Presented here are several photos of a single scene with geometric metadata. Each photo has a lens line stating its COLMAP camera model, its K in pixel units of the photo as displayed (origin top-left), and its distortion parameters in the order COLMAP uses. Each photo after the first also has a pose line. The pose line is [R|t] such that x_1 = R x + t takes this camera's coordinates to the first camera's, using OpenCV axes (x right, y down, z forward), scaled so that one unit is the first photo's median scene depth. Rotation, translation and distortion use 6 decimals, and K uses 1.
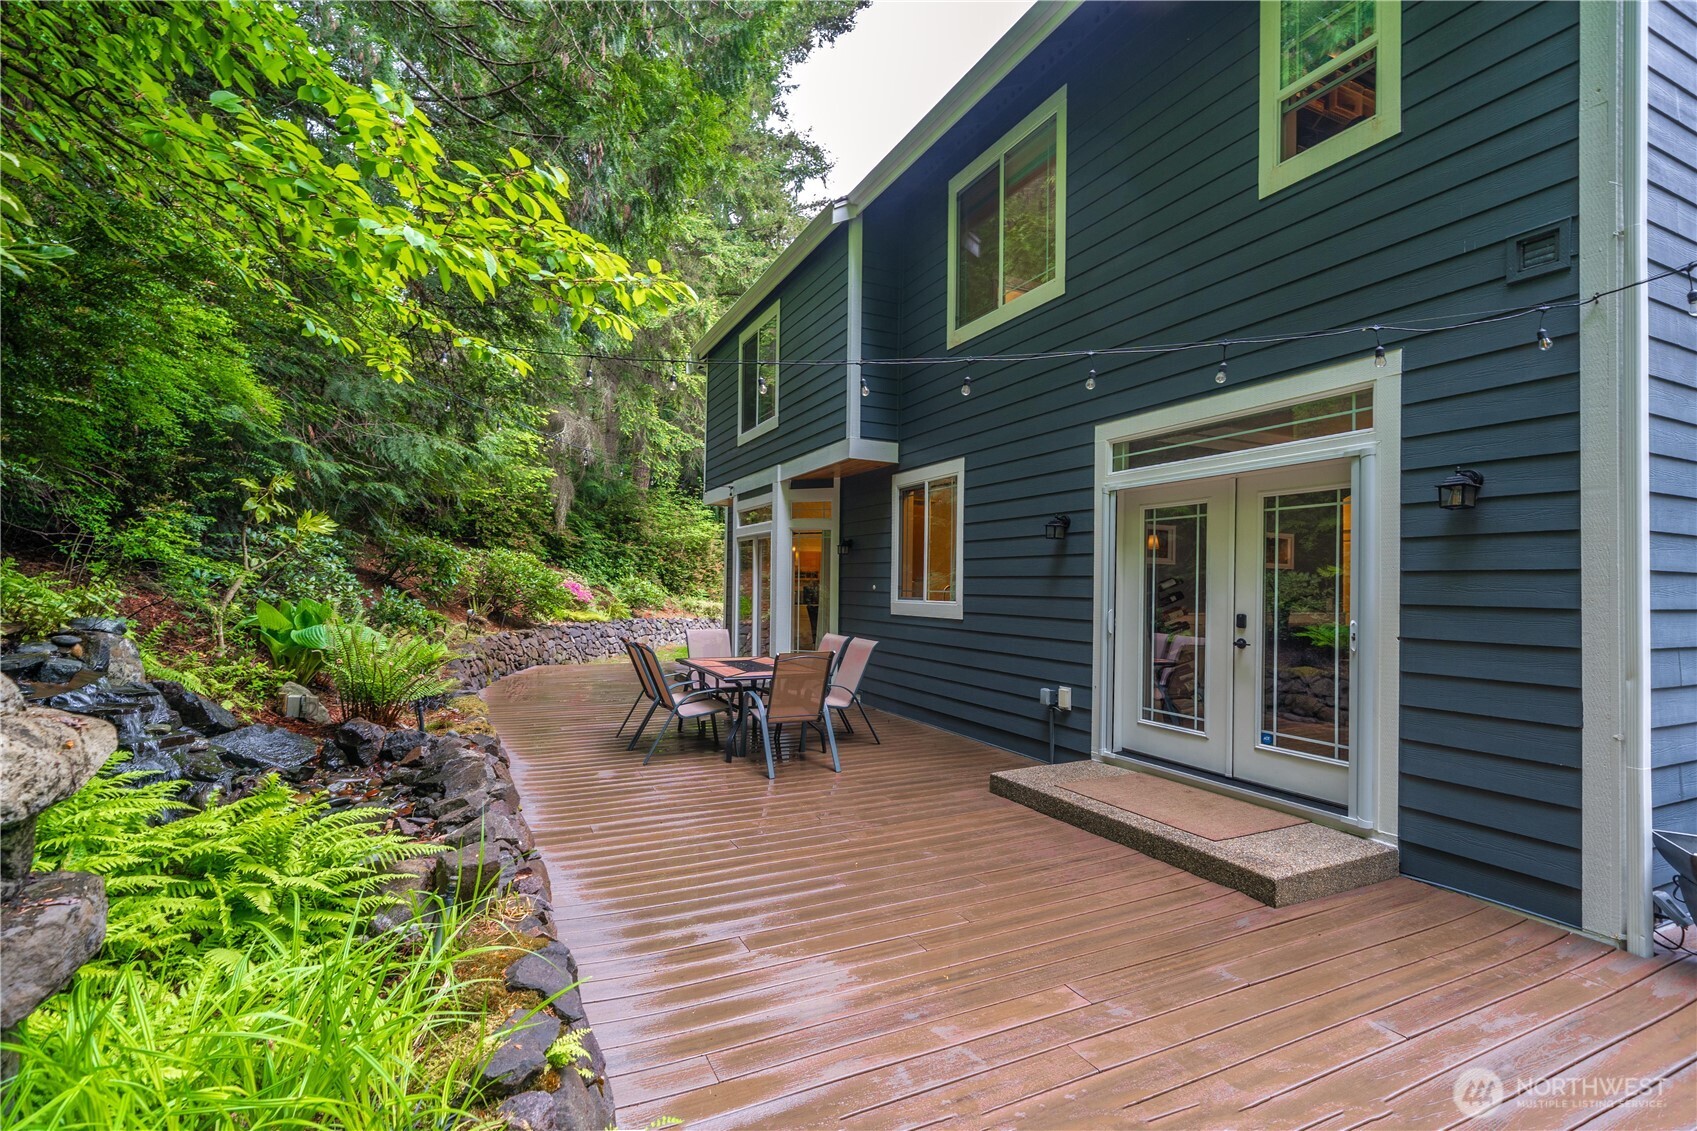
lens RADIAL K [[727.5, 0, 857.1], [0, 727.5, 567.2], [0, 0, 1]] dist [-0.000179, -0.000025]
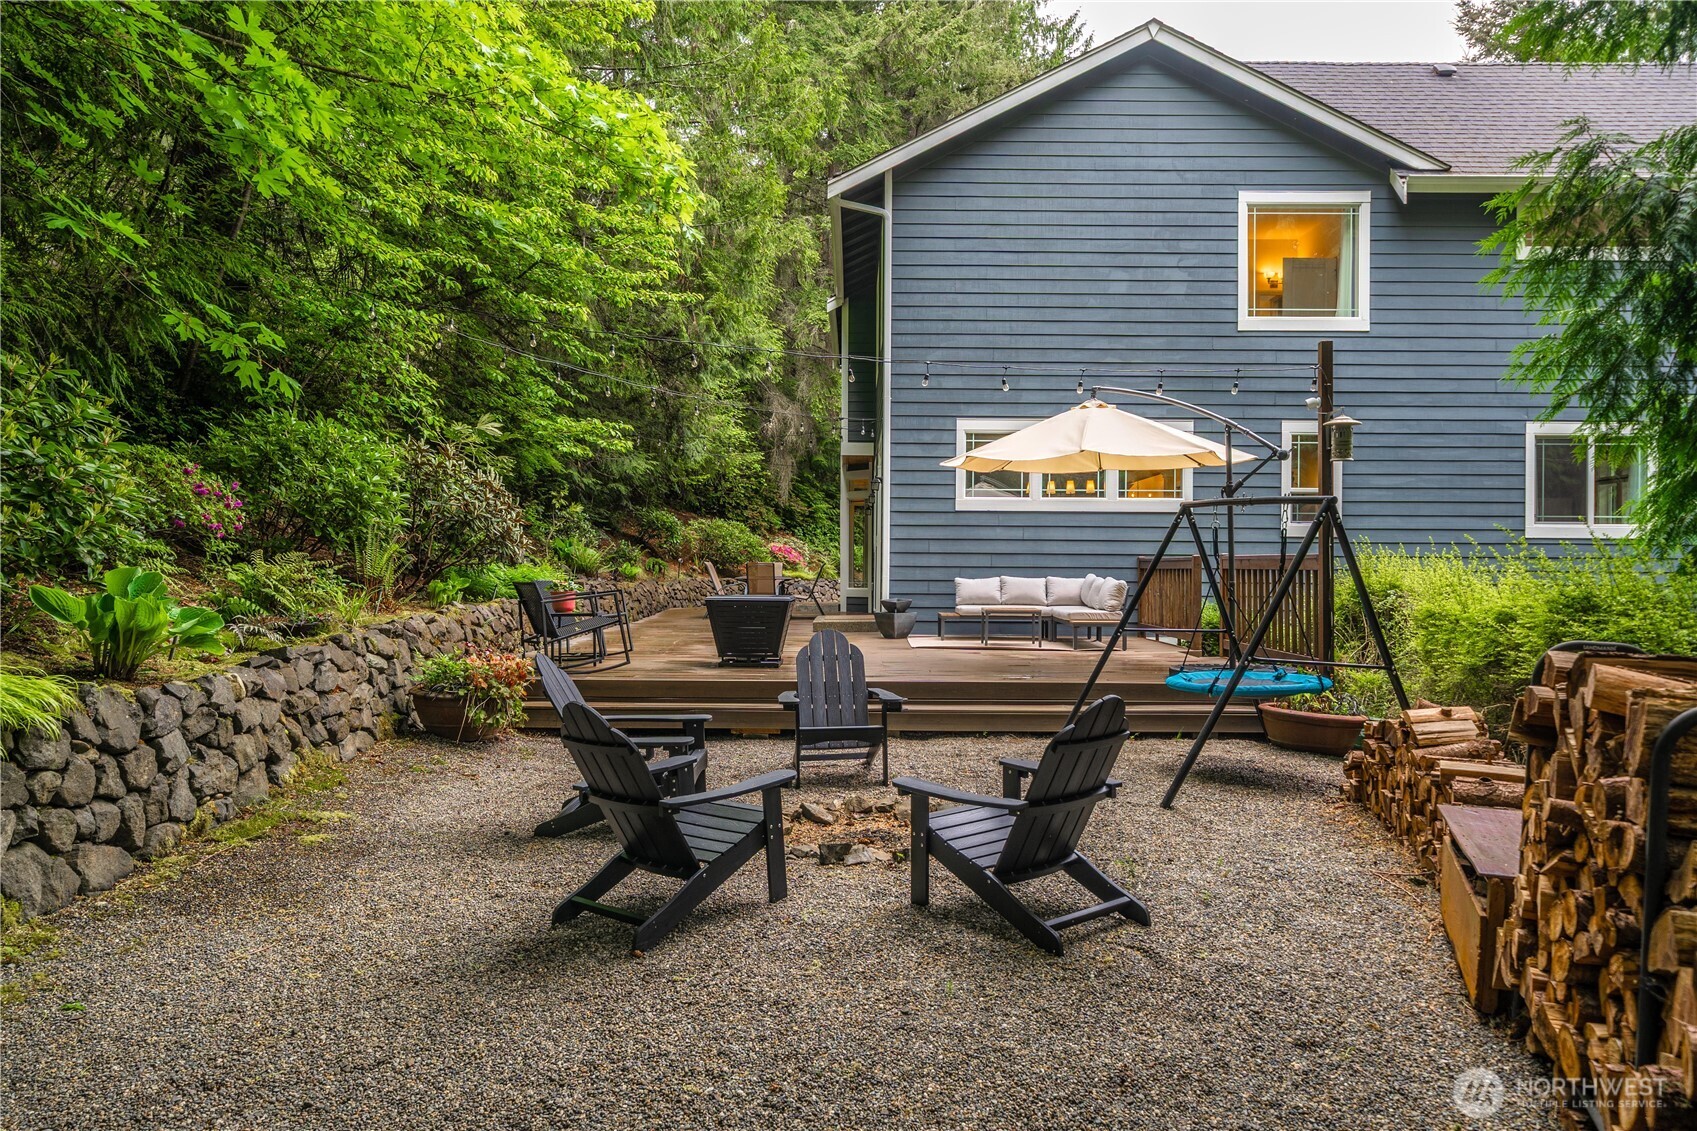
lens RADIAL K [[1165.6, 0, 847.1], [0, 1165.6, 568.1], [0, 0, 1]] dist [0.000811, -0.000010]
pose [[0.887906, -0.008640, -0.459943, 0.569593], [0.016434, 0.999781, 0.012946, 0.033497], [0.459731, -0.019053, 0.887854, -0.632046]]
